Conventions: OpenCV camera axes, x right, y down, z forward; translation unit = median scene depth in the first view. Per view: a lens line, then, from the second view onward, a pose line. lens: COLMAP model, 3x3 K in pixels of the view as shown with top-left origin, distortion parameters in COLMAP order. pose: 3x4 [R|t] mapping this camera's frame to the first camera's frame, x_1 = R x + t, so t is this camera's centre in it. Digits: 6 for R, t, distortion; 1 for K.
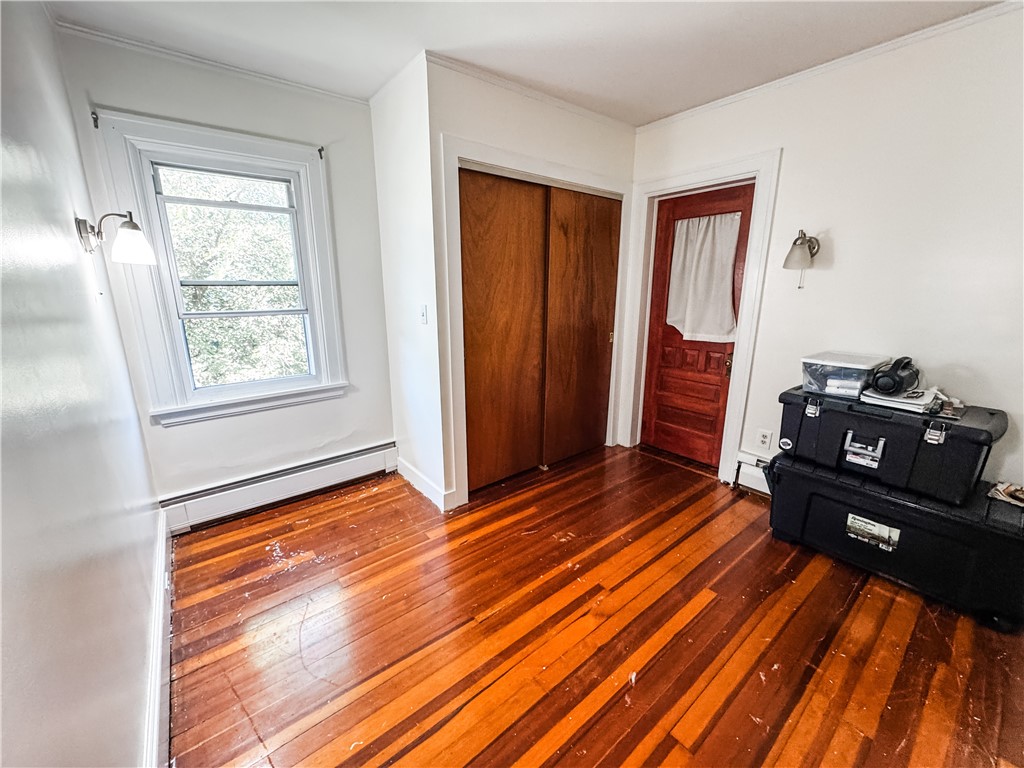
lens RADIAL K [[410.6, 0, 513.0], [0, 410.6, 384.0], [0, 0, 1]] dist [-0.001008, 0.000401]
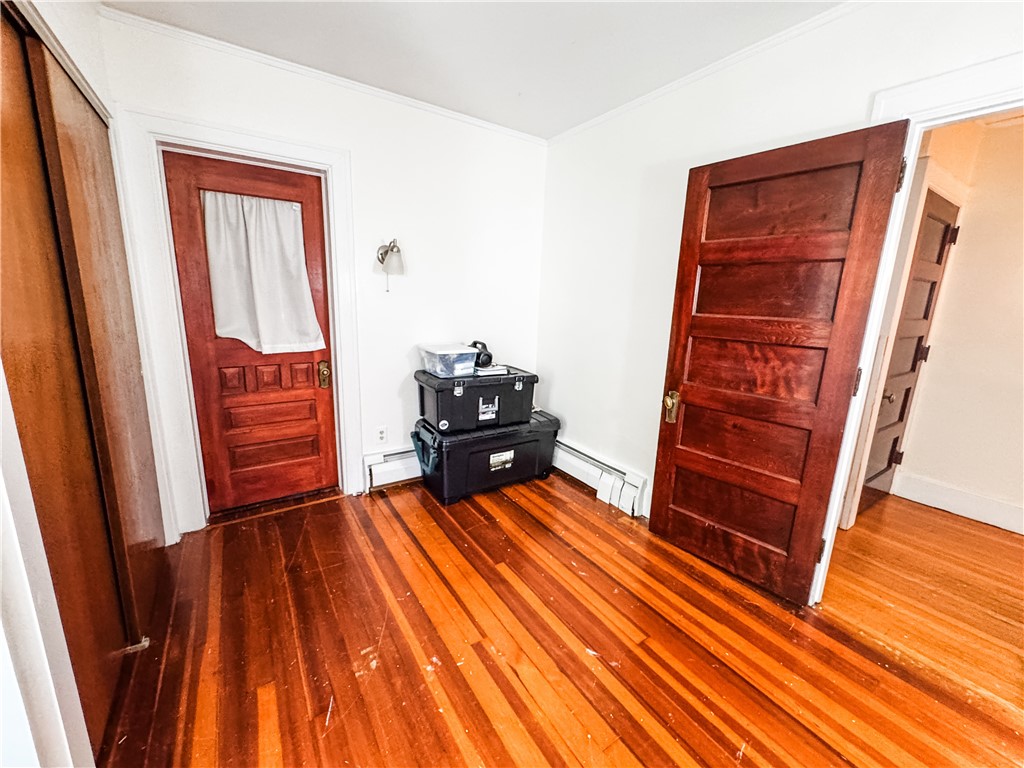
lens RADIAL K [[410.6, 0, 513.0], [0, 410.6, 384.0], [0, 0, 1]] dist [-0.001008, 0.000401]
pose [[0.089721, -0.204406, 0.974766, -0.431854], [0.204106, 0.961715, 0.182882, -0.139739], [-0.974829, 0.182547, 0.128007, 0.634718]]
